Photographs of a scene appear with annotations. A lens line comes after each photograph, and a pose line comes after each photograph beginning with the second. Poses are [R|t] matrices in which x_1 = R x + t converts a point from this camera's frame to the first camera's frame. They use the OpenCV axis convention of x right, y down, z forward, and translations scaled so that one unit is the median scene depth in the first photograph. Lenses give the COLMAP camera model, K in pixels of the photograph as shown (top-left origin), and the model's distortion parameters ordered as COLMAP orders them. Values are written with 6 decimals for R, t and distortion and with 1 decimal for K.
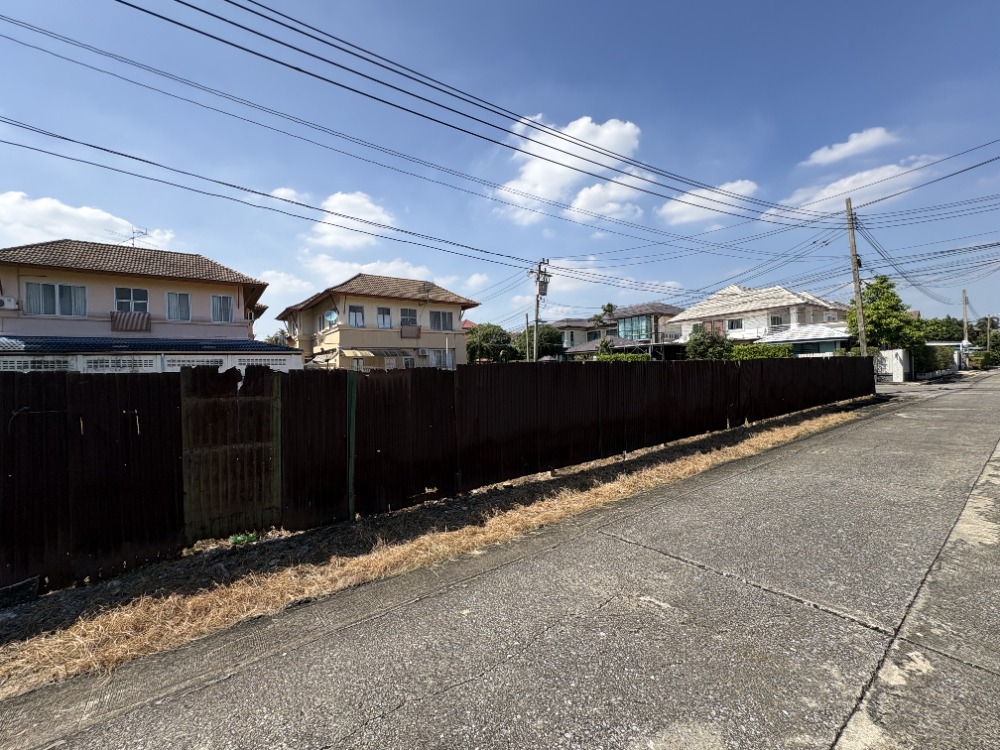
lens RADIAL K [[400.0, 0, 500.8], [0, 400.0, 370.0], [0, 0, 1]] dist [0.001366, 0.000167]
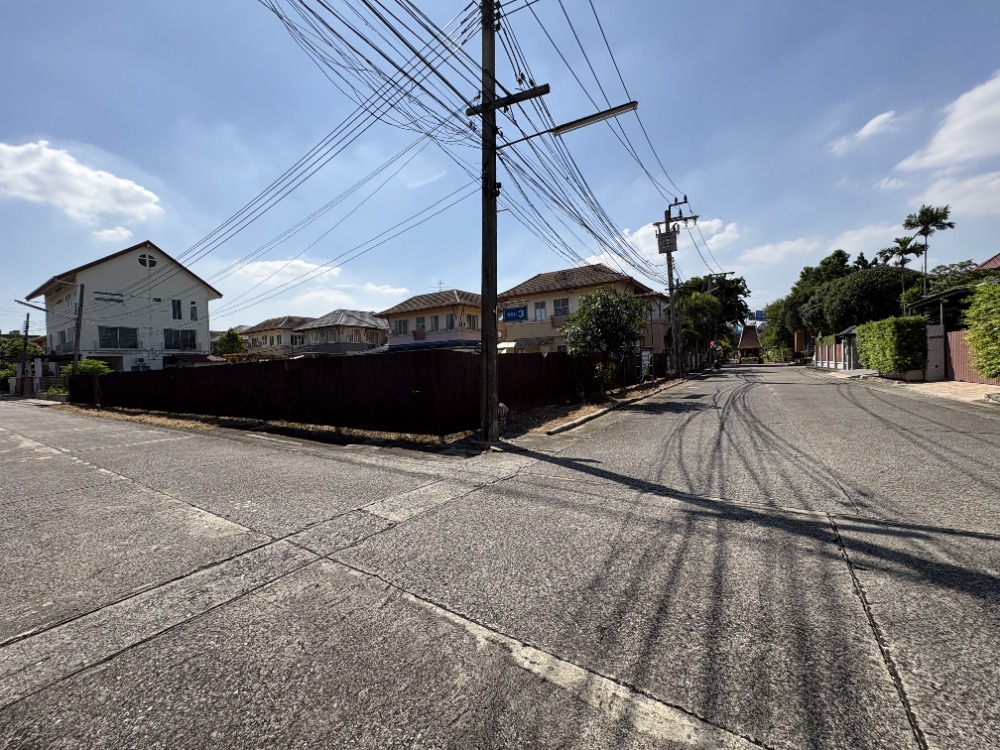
lens RADIAL K [[400.0, 0, 499.6], [0, 400.0, 370.8], [0, 0, 1]] dist [0.001366, 0.000167]
pose [[0.364994, 0.026165, -0.930642, 0.987578], [0.025703, 0.998941, 0.038166, -0.011892], [0.930655, -0.037850, 0.363935, 0.658066]]
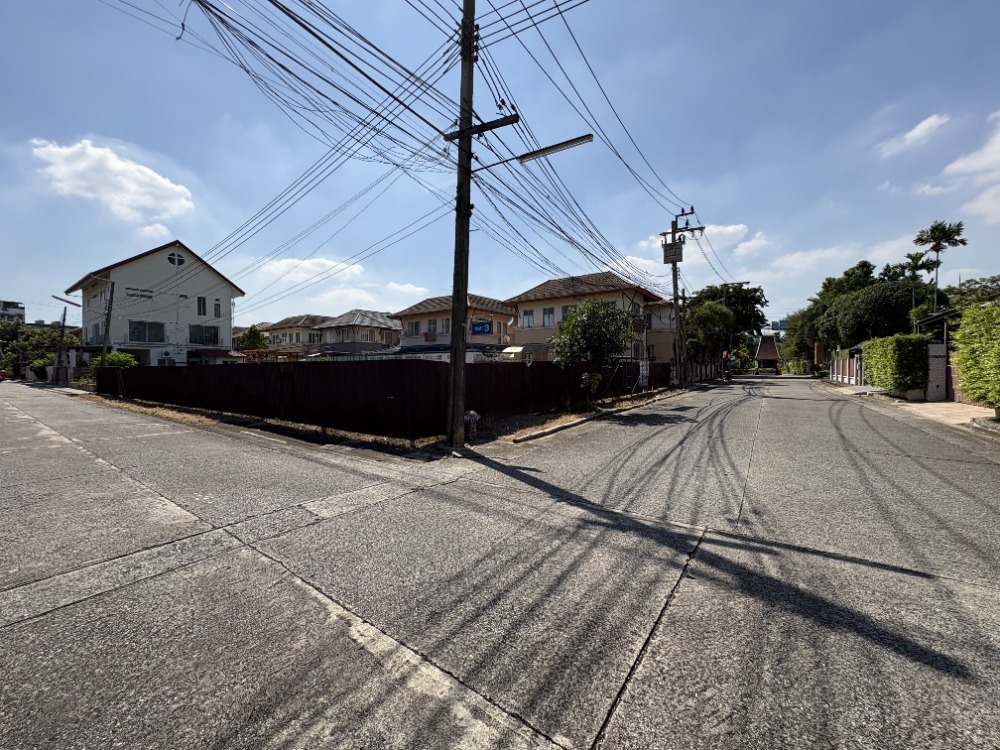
lens RADIAL K [[400.0, 0, 499.8], [0, 400.0, 369.6], [0, 0, 1]] dist [0.001366, 0.000167]
pose [[0.323387, 0.028981, -0.945823, 1.019342], [-0.003899, 0.999563, 0.029294, -0.019085], [0.946259, -0.005786, 0.323358, 0.690945]]
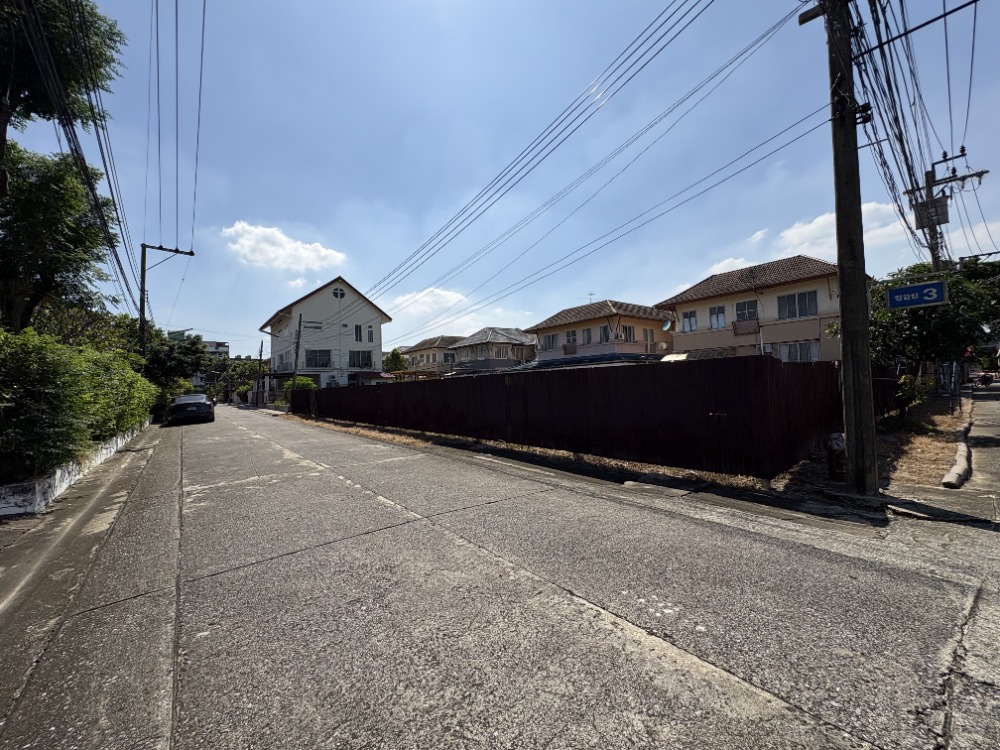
lens RADIAL K [[400.0, 0, 500.0], [0, 400.0, 373.8], [0, 0, 1]] dist [0.001366, 0.000167]
pose [[0.059505, -0.005817, -0.998211, 0.887236], [0.035239, 0.999372, -0.003723, -0.012080], [0.997606, -0.034954, 0.059673, 0.567858]]
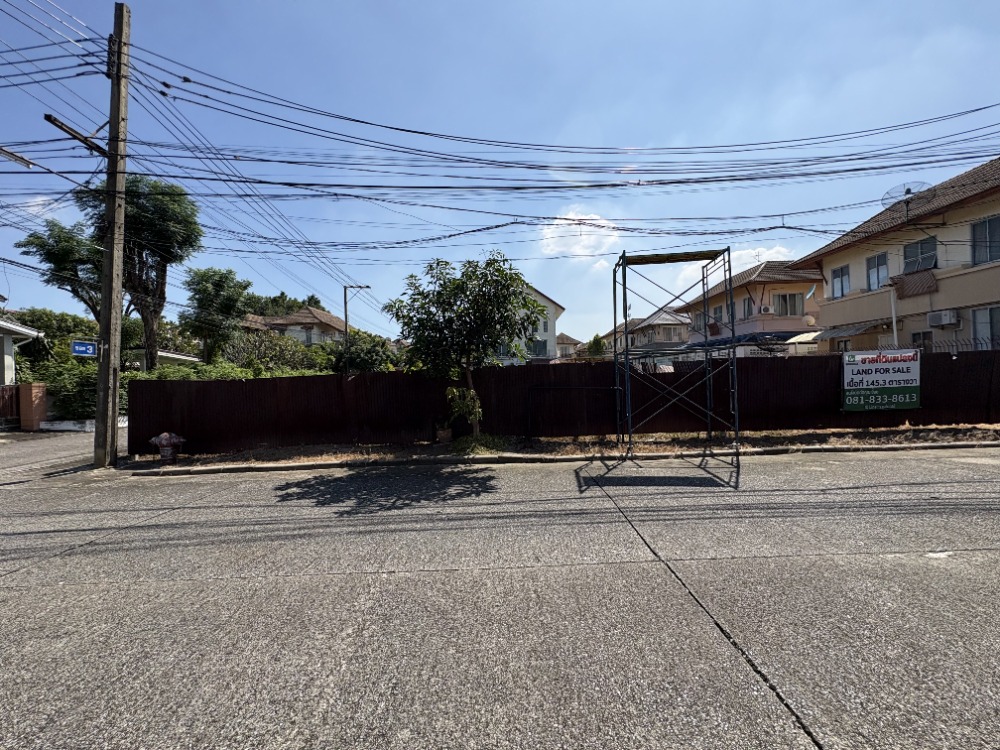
lens RADIAL K [[400.0, 0, 499.1], [0, 400.0, 372.5], [0, 0, 1]] dist [0.001366, 0.000167]
pose [[-0.592656, 0.036321, -0.804636, 0.767396], [0.046692, 0.998852, 0.010697, -0.012923], [0.804101, -0.031231, -0.593672, 1.230250]]
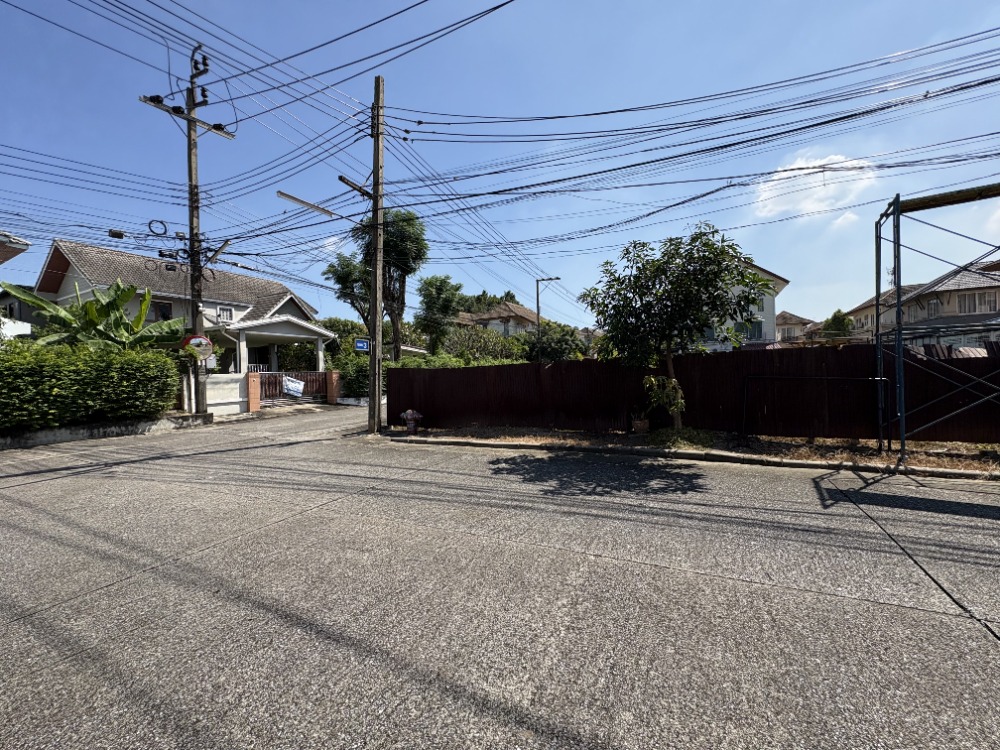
lens RADIAL K [[400.0, 0, 498.4], [0, 400.0, 371.5], [0, 0, 1]] dist [0.001366, 0.000167]
pose [[-0.888617, 0.054765, -0.455369, 0.772944], [0.054667, 0.998415, 0.013395, -0.013028], [0.455381, -0.012991, -0.890202, 1.226701]]
